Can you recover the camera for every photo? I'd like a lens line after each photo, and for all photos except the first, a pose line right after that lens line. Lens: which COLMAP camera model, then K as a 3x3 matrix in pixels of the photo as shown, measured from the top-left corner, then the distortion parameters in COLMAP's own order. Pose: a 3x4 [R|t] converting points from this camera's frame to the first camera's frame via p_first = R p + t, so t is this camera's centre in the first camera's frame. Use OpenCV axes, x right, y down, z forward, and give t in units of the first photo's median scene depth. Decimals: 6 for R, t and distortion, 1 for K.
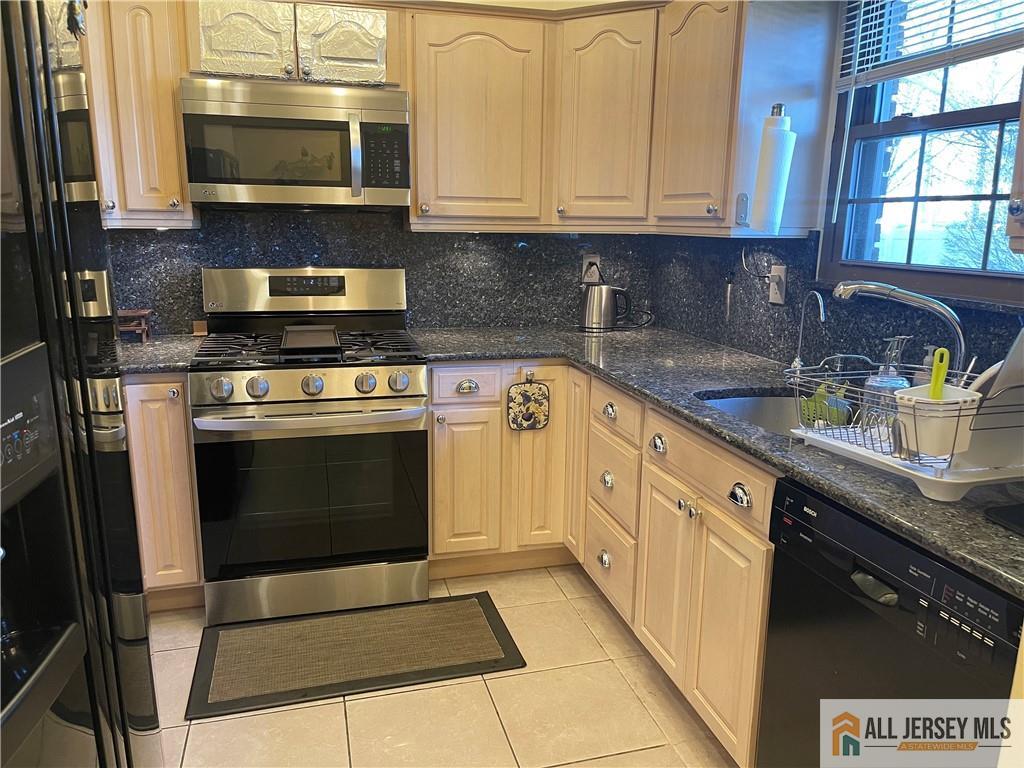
lens RADIAL K [[758.4, 0, 511.4], [0, 758.4, 398.8], [0, 0, 1]] dist [0.009924, 0.003639]
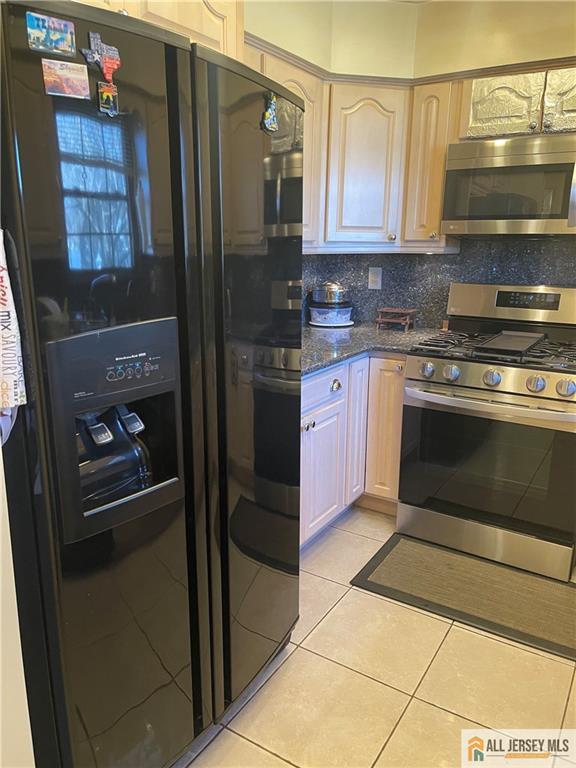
lens RADIAL K [[576.9, 0, 286.9], [0, 576.9, 388.2], [0, 0, 1]] dist [0.069297, -0.095587]
pose [[0.675339, 0.178919, -0.715475, 0.194723], [-0.173661, 0.981427, 0.081506, -0.020237], [0.716770, 0.069206, 0.693867, 0.080440]]
